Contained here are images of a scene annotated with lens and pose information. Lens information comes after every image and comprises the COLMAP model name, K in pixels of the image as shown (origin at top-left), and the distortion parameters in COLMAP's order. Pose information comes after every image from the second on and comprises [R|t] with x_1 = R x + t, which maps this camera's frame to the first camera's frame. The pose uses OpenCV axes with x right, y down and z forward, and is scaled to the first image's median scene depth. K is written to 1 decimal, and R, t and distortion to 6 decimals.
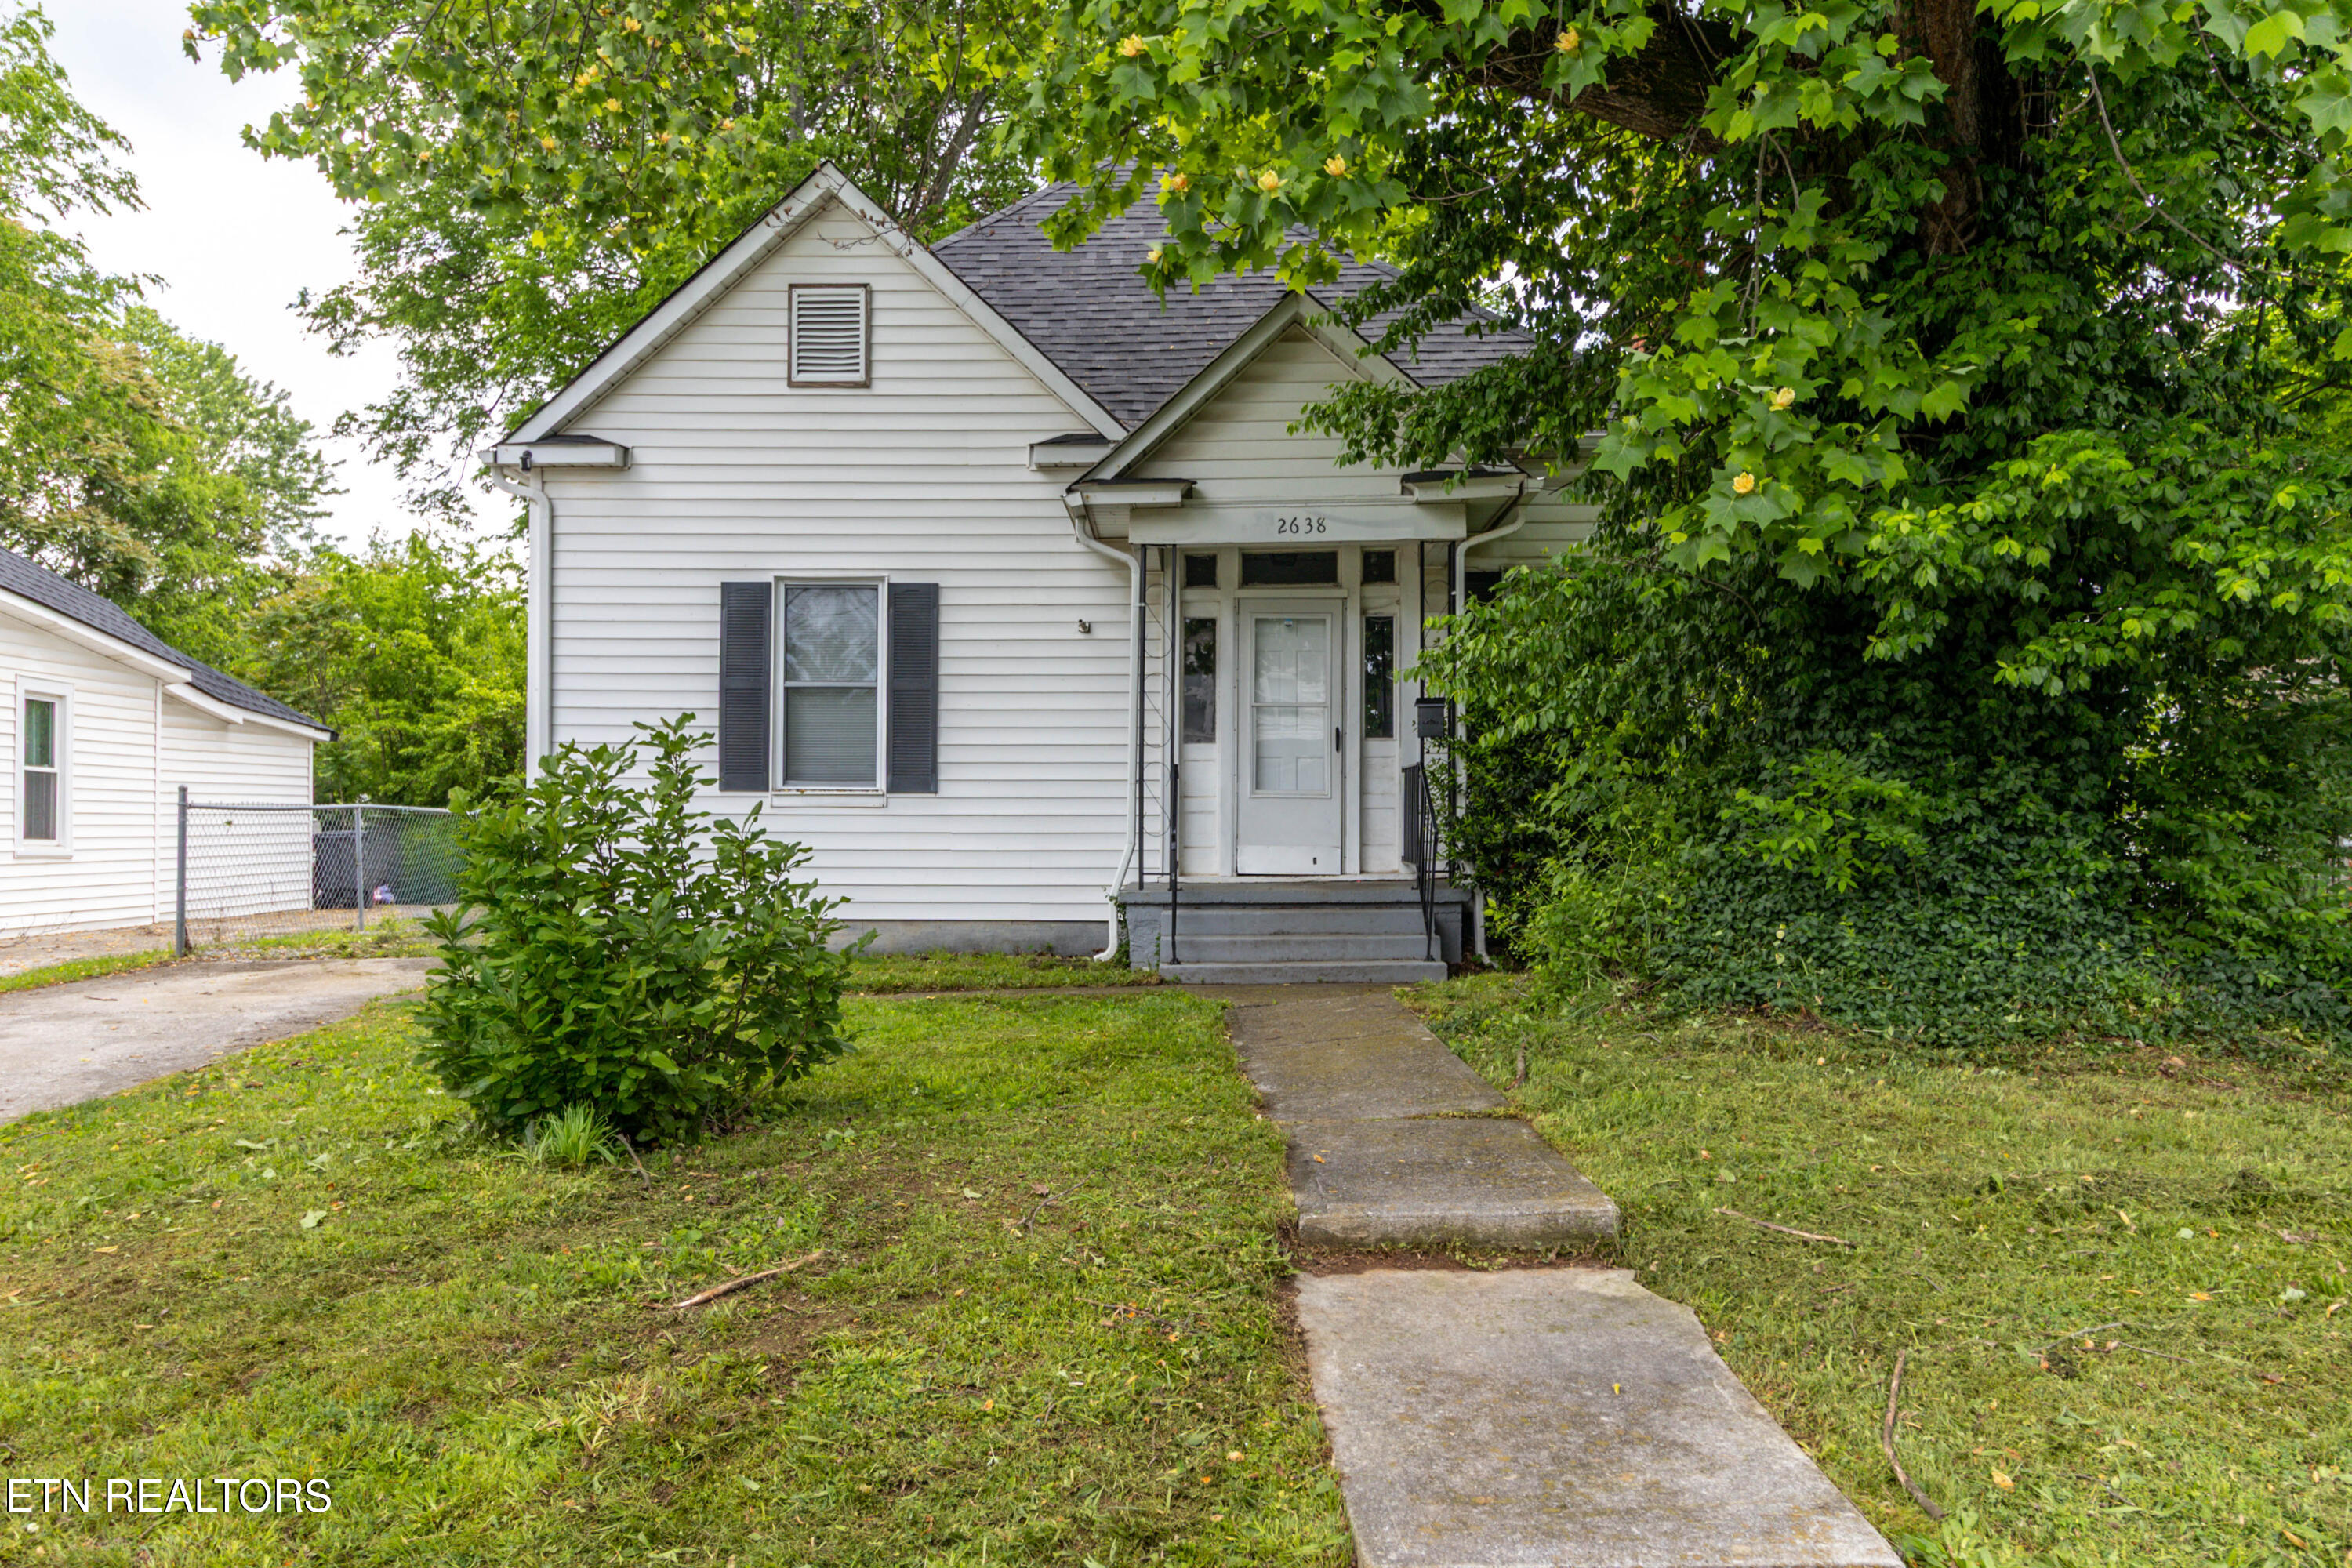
lens RADIAL K [[1855.4, 0, 1172.9], [0, 1855.4, 778.5], [0, 0, 1]] dist [-0.006872, 0.014695]
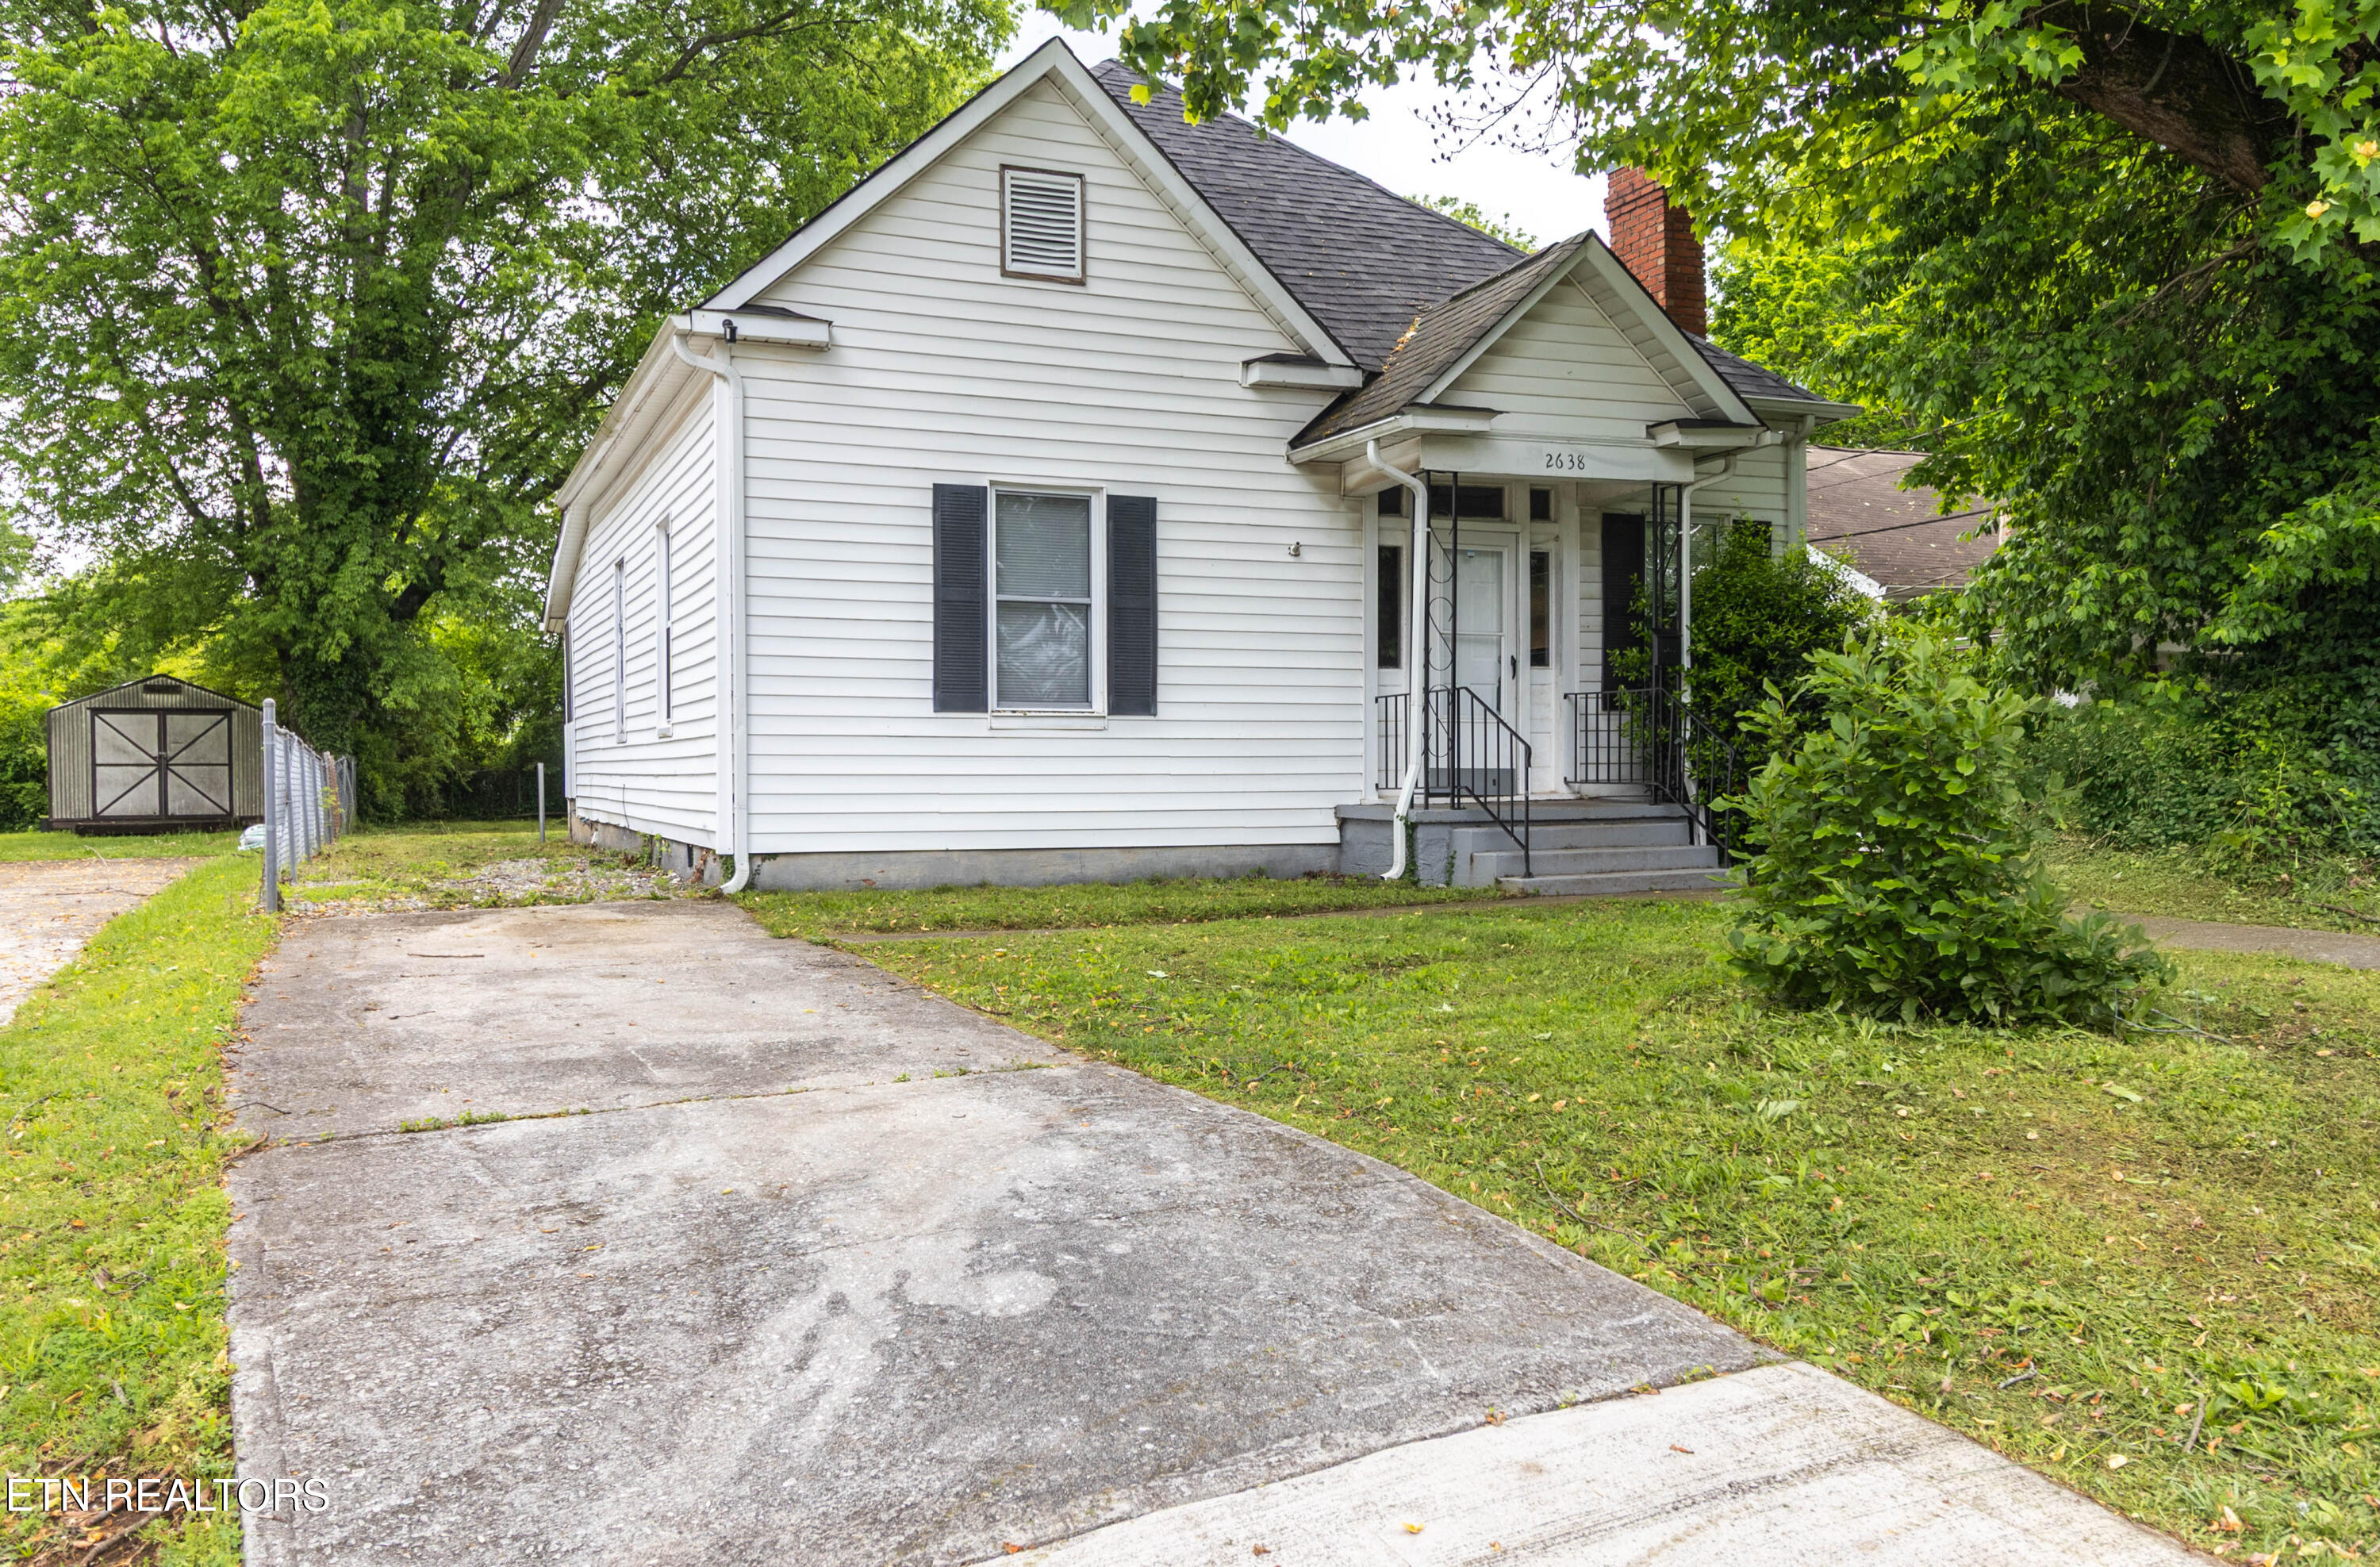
lens RADIAL K [[1833.1, 0, 1171.2], [0, 1833.1, 784.1], [0, 0, 1]] dist [-0.003755, 0.005533]
pose [[0.911801, -0.011343, 0.410476, -0.511633], [-0.002395, 0.999455, 0.032938, 0.012240], [-0.410625, -0.031016, 0.911276, 0.123786]]
